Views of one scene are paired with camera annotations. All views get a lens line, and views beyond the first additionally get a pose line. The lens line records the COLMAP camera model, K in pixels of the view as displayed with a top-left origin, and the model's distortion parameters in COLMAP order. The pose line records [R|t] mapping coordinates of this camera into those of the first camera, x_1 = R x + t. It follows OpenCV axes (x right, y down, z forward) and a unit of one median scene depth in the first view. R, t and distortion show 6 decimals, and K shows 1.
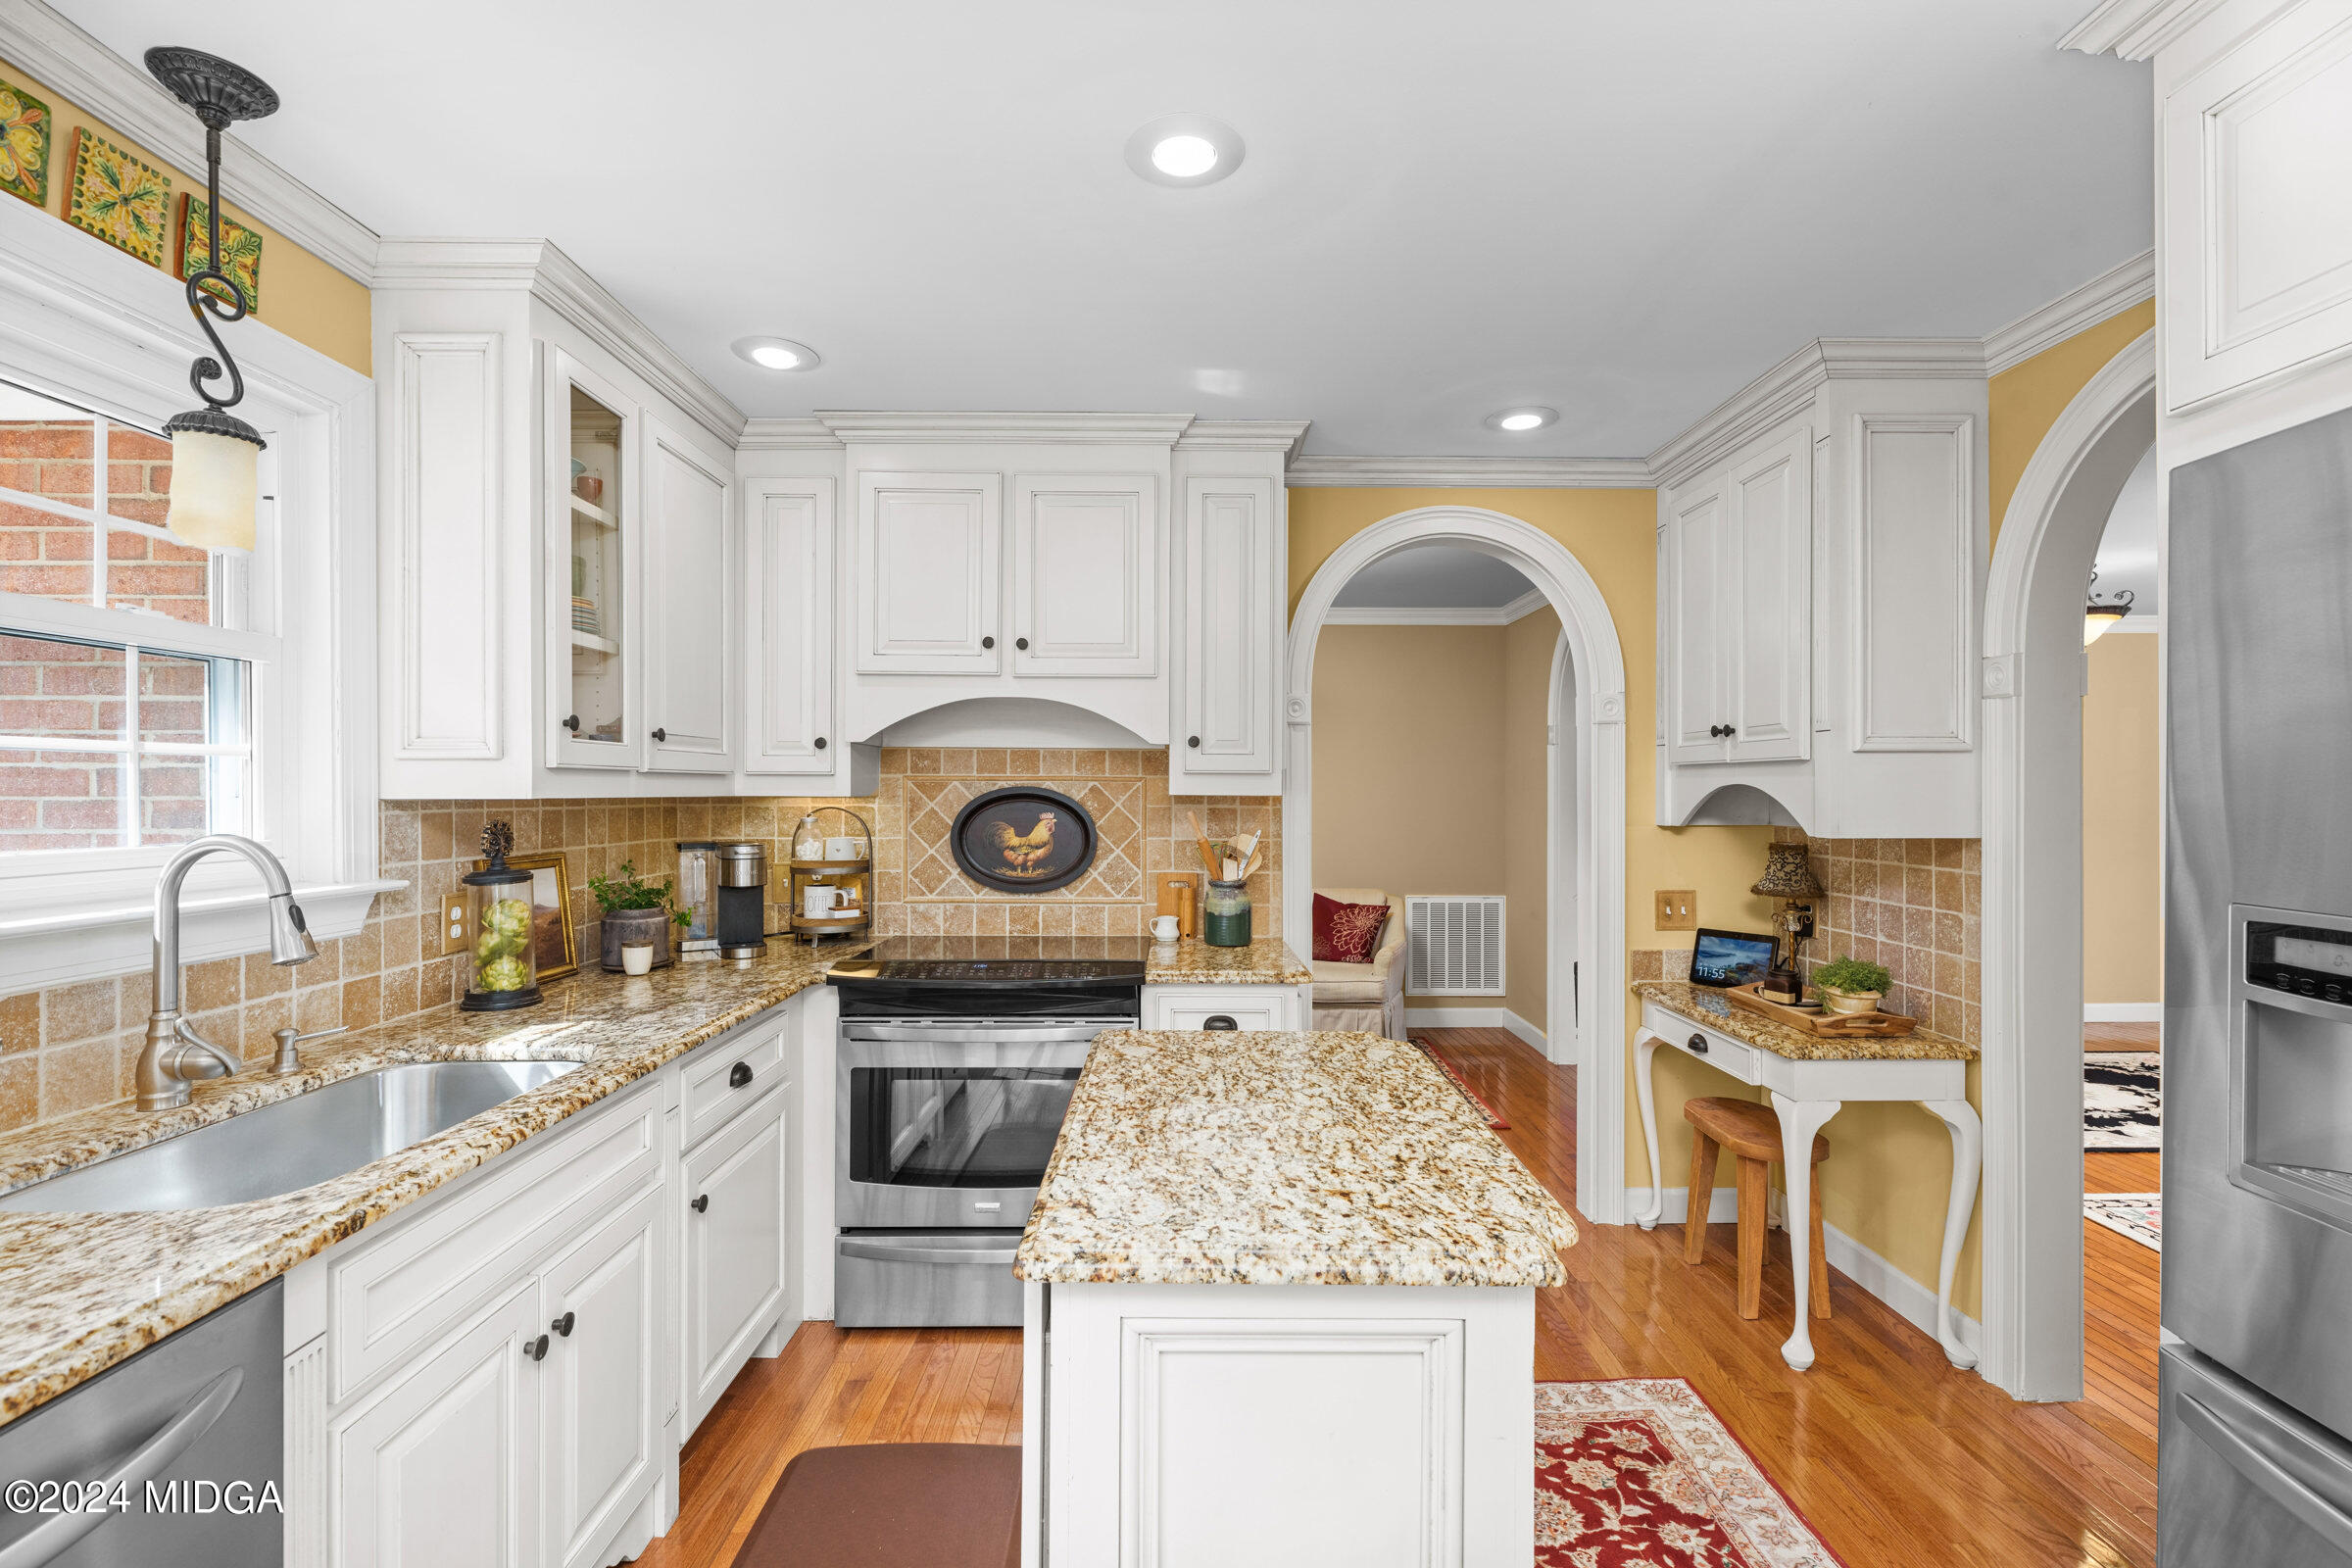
lens RADIAL K [[1078.4, 0, 1176.3], [0, 1078.4, 780.4], [0, 0, 1]] dist [0.010216, -0.004218]
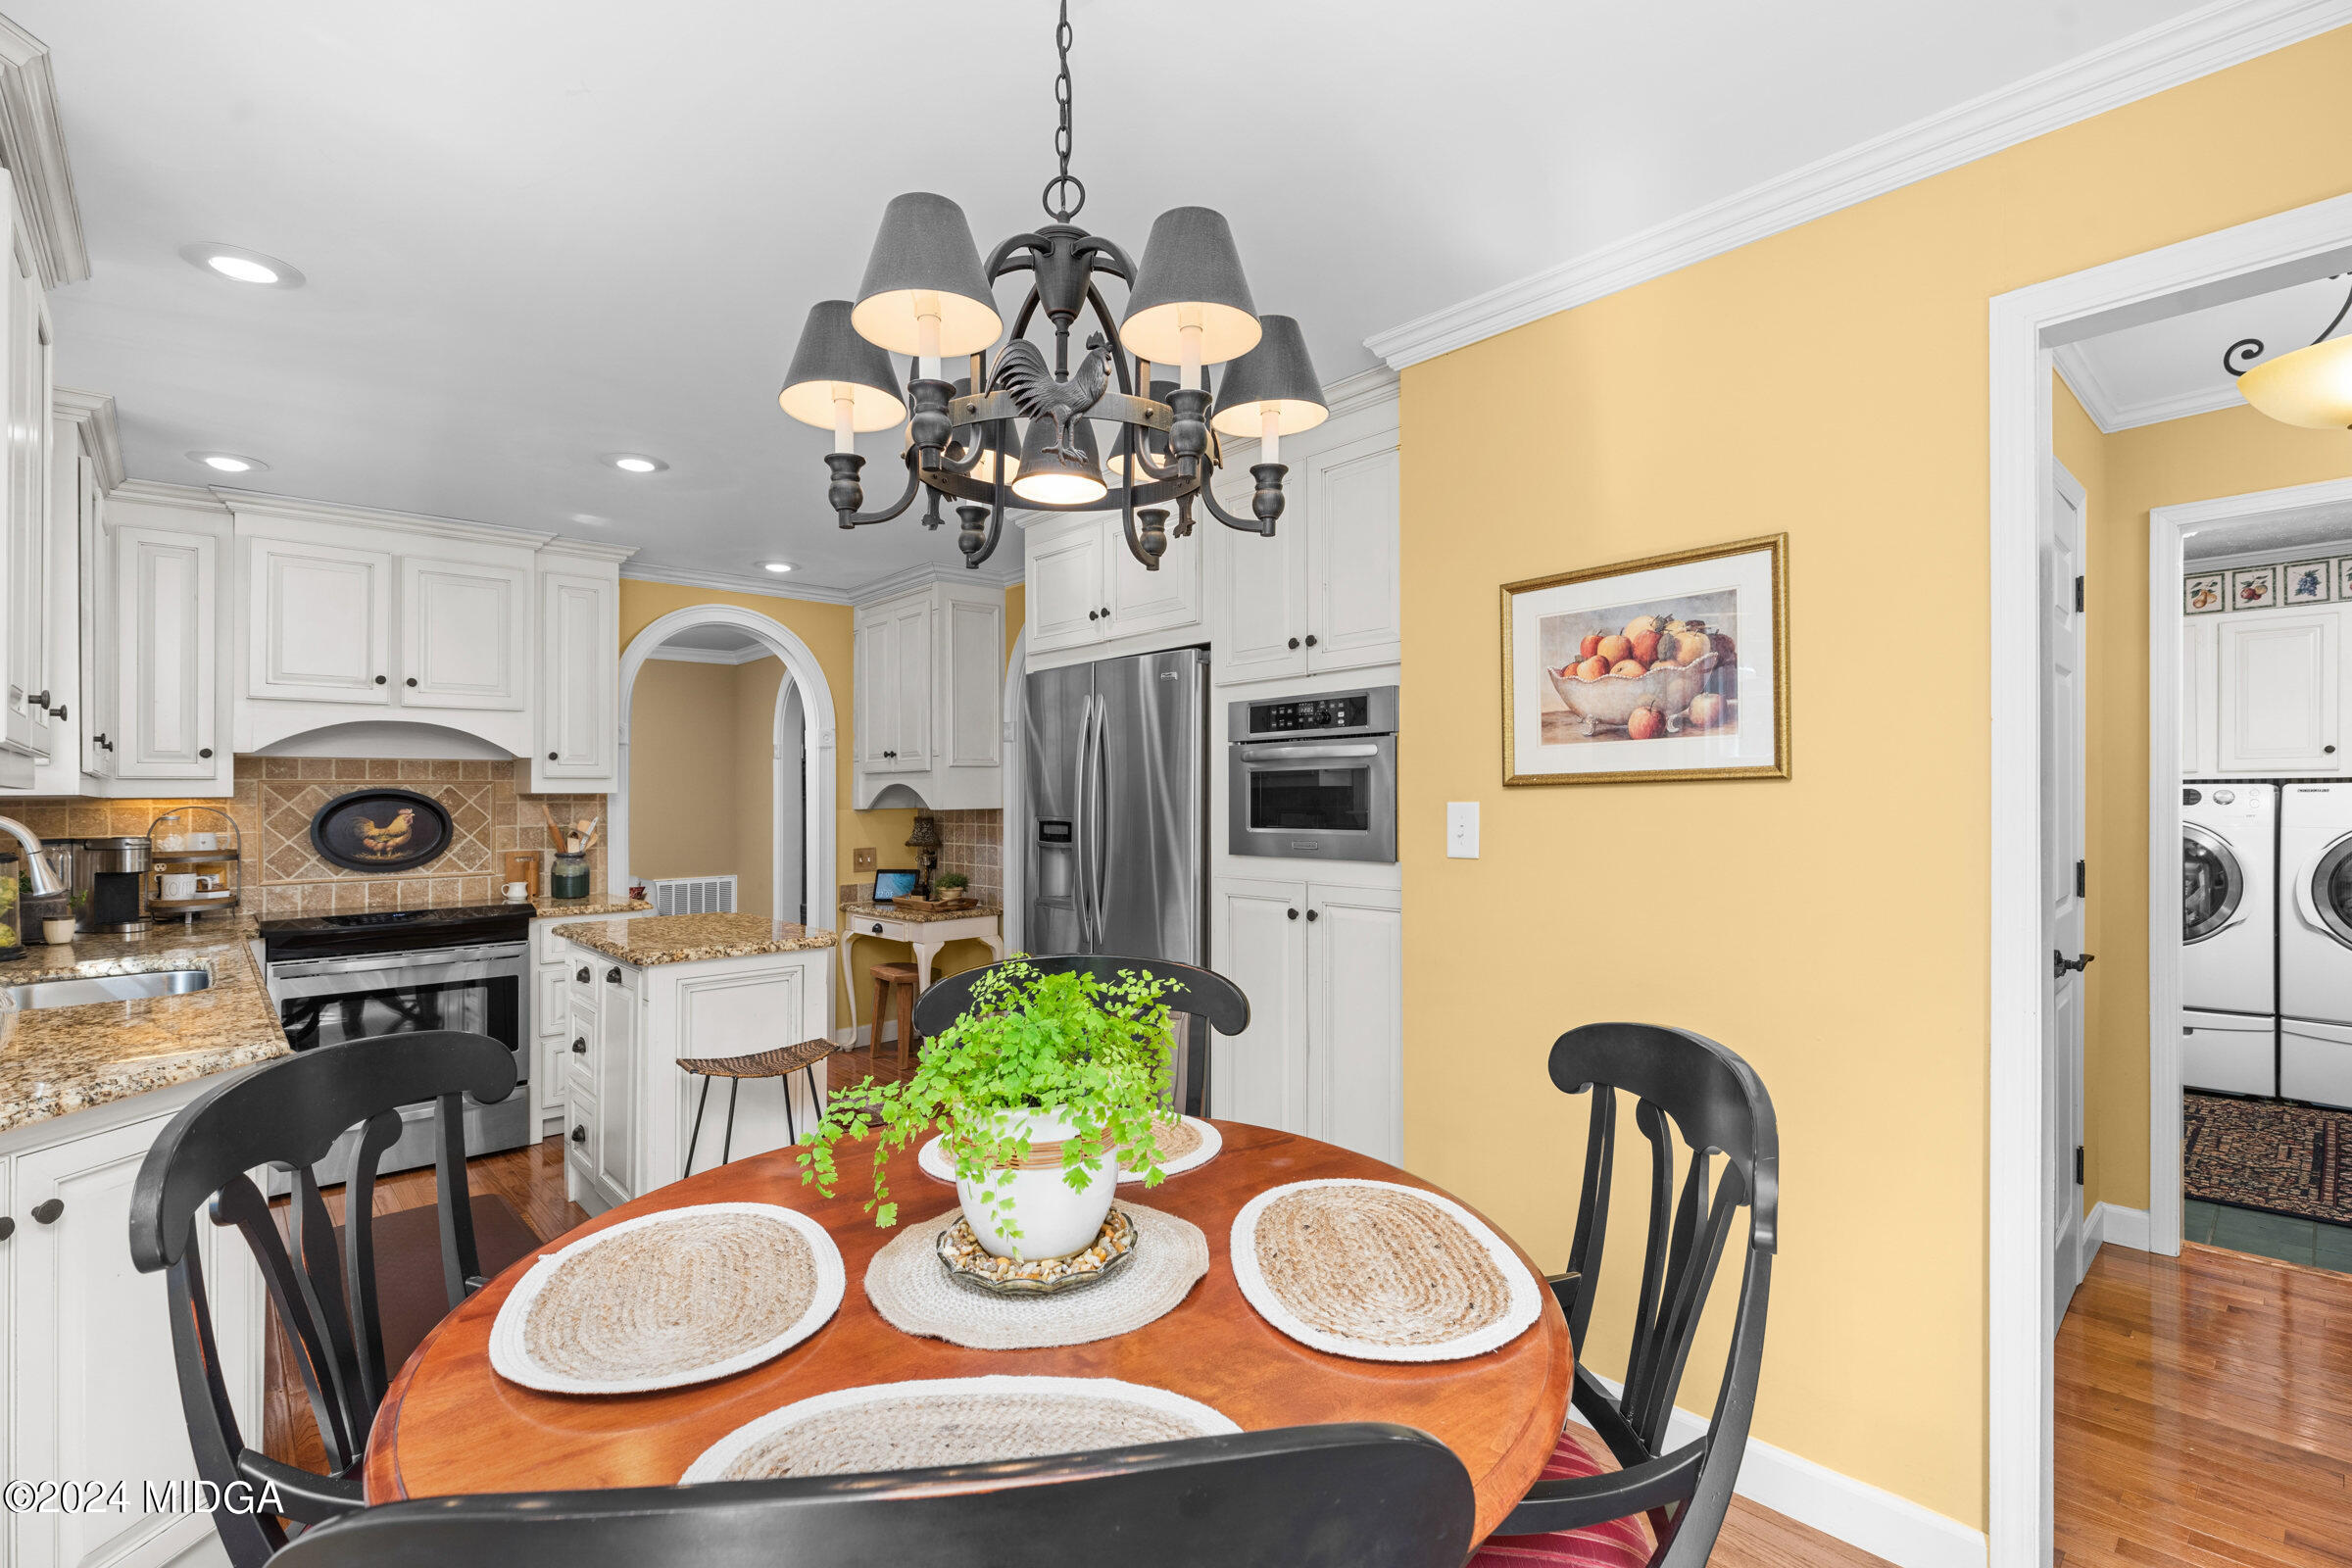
lens RADIAL K [[1078.4, 0, 1175.4], [0, 1078.4, 766.8], [0, 0, 1]] dist [0.010216, -0.004218]
pose [[0.750804, 0.006622, 0.660492, -0.301820], [0.007585, 0.999797, -0.018646, 0.011485], [-0.660481, 0.019009, 0.750602, -0.615496]]
